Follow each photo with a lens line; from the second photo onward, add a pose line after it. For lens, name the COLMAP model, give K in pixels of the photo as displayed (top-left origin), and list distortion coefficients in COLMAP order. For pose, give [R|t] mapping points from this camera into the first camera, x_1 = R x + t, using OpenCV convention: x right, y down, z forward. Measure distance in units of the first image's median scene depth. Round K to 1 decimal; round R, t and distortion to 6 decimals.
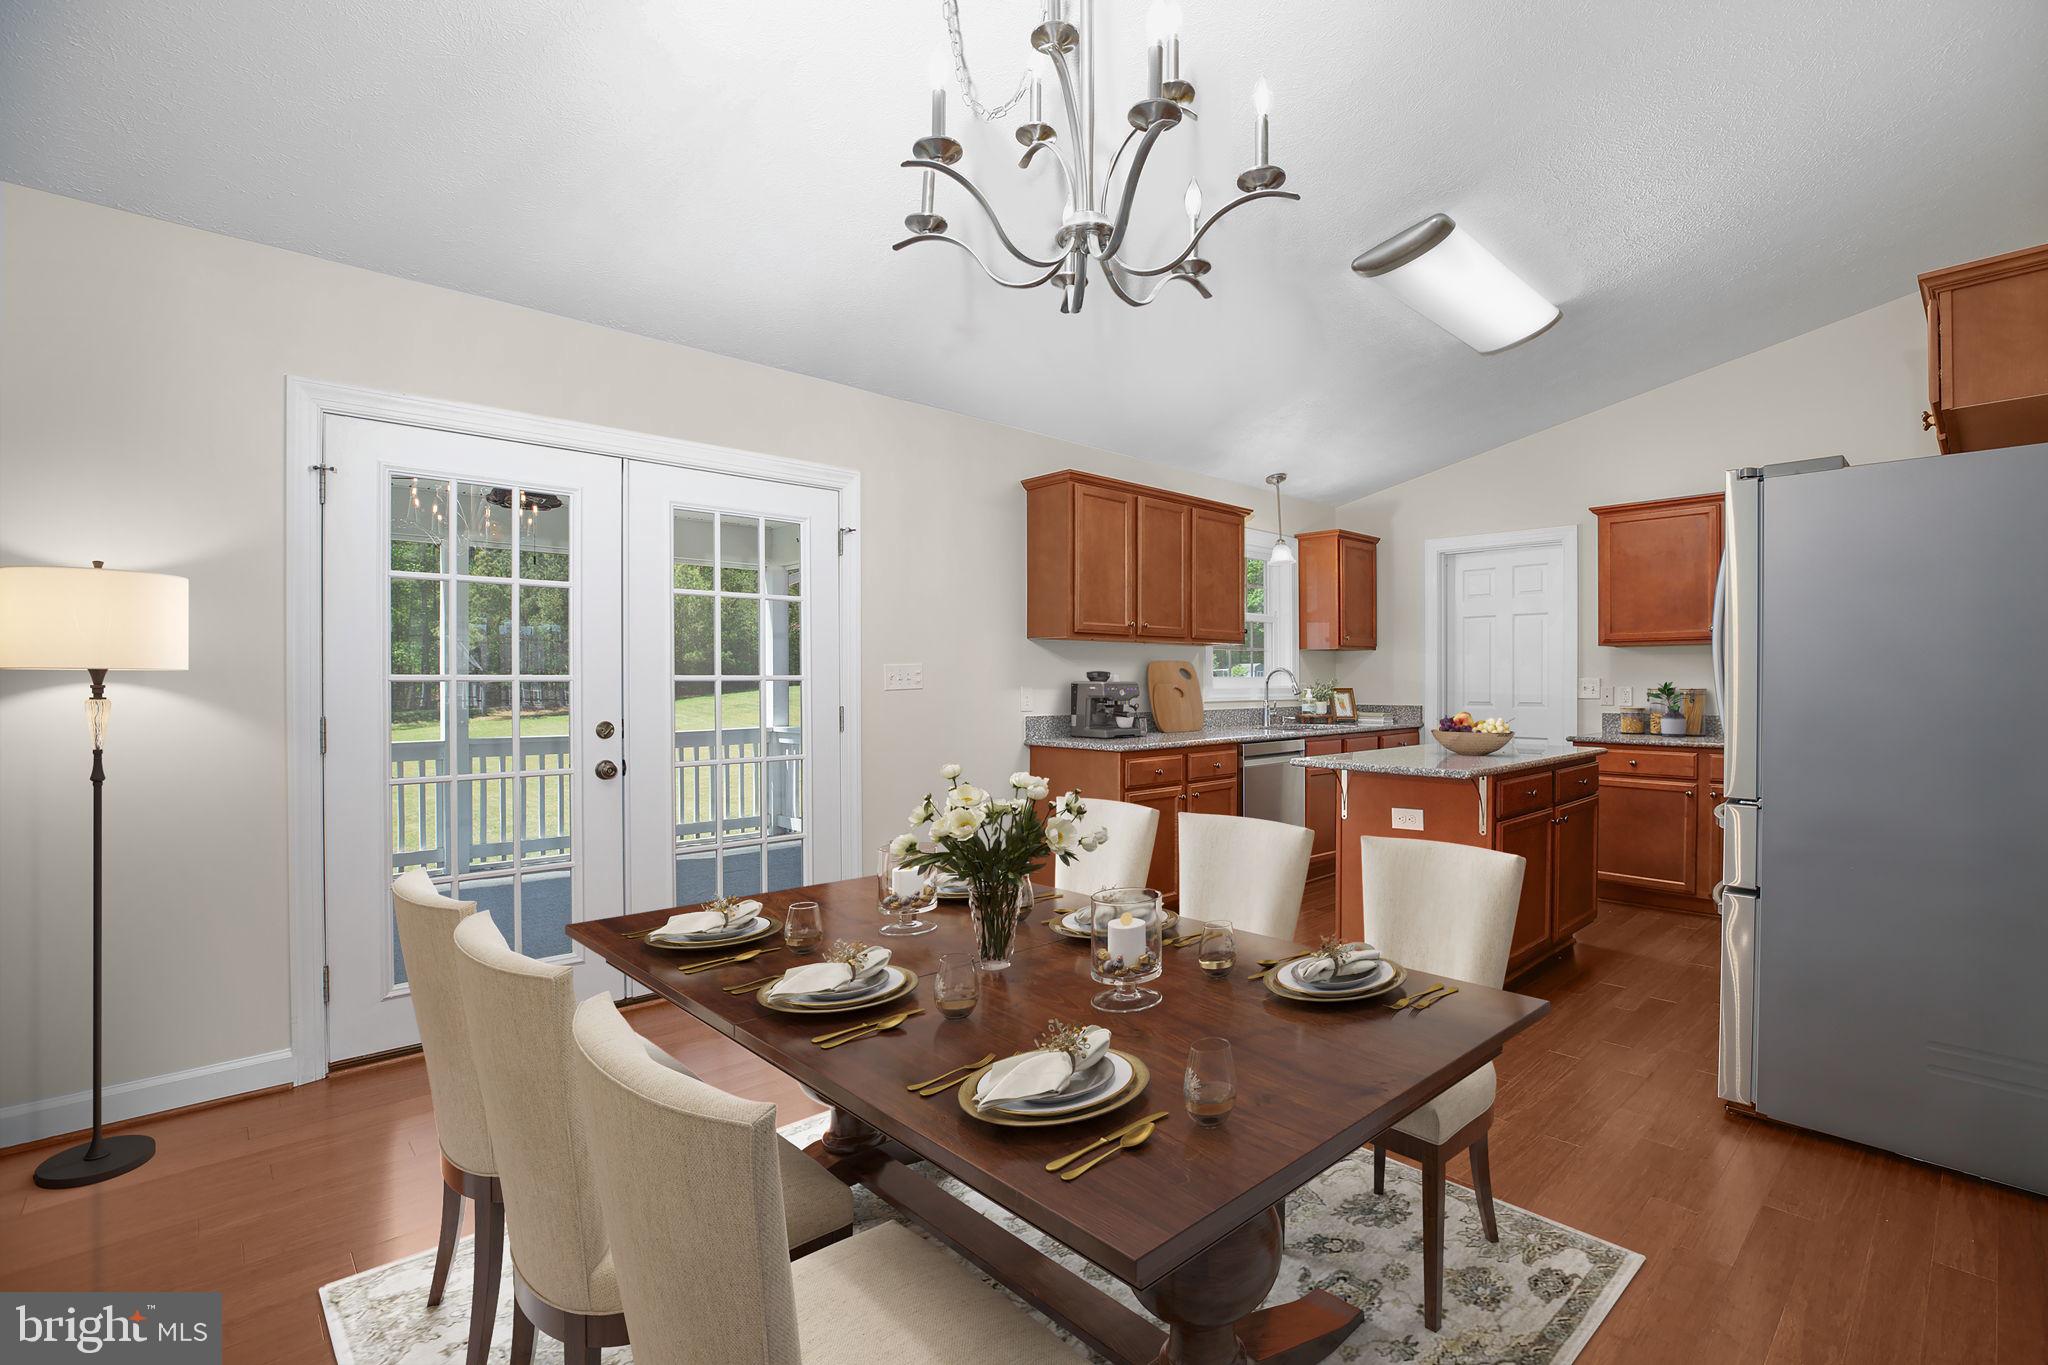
lens RADIAL K [[938.4, 0, 1050.6], [0, 938.4, 685.7], [0, 0, 1]] dist [-0.009787, 0.001530]
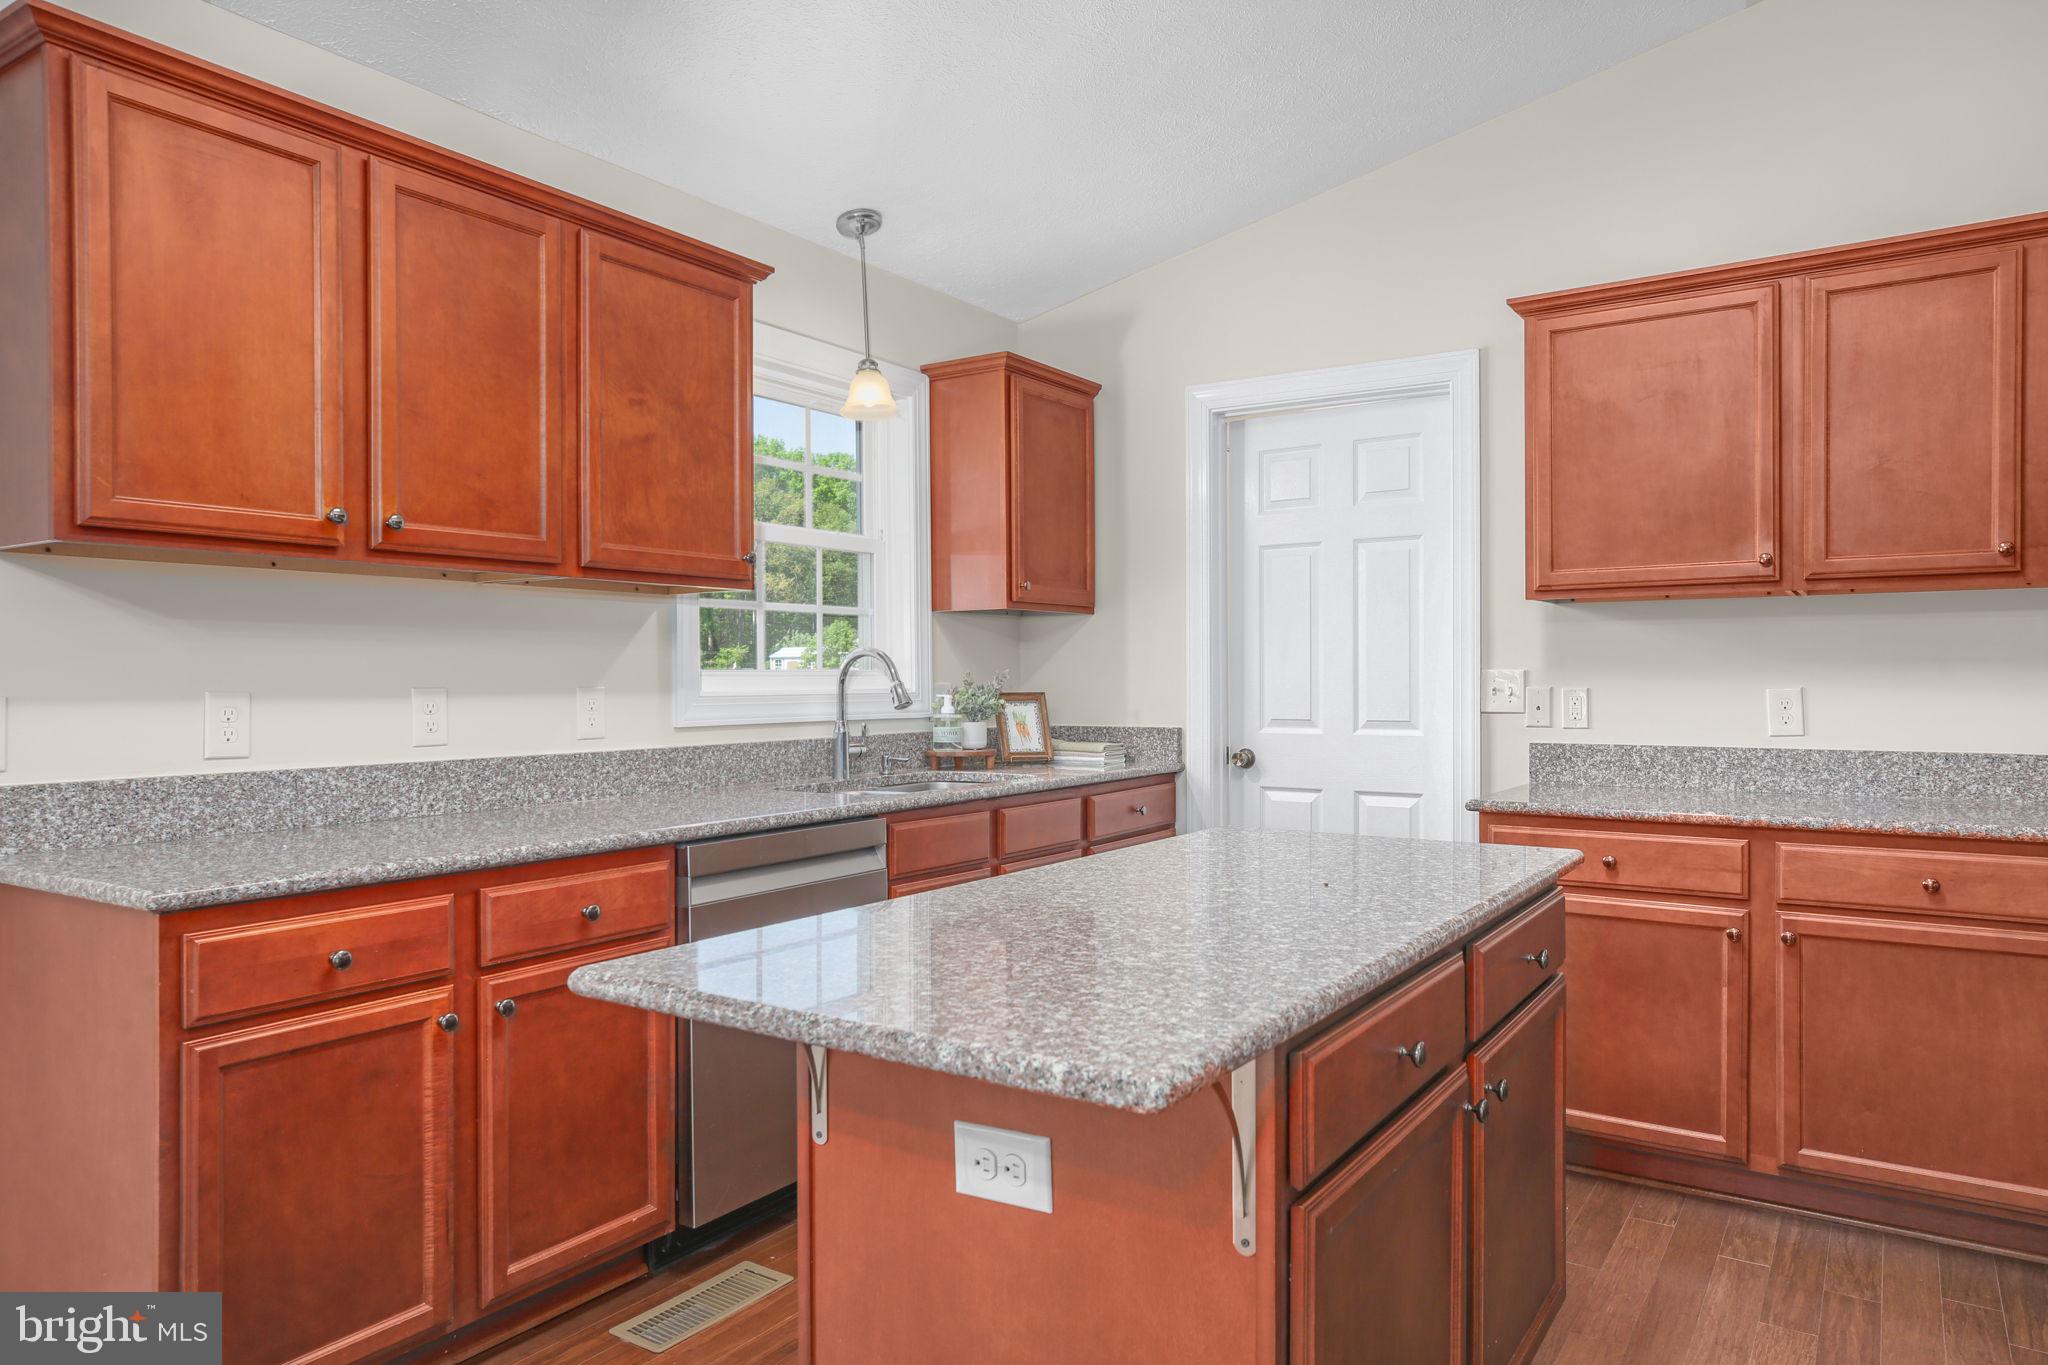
lens RADIAL K [[1316.2, 0, 1015.9], [0, 1316.2, 682.6], [0, 0, 1]] dist [0.004413, 0.000409]
pose [[0.979132, -0.003893, 0.203186, 0.186091], [0.004469, 0.999987, -0.002379, -0.000939], [-0.203174, 0.003238, 0.979137, 0.373439]]
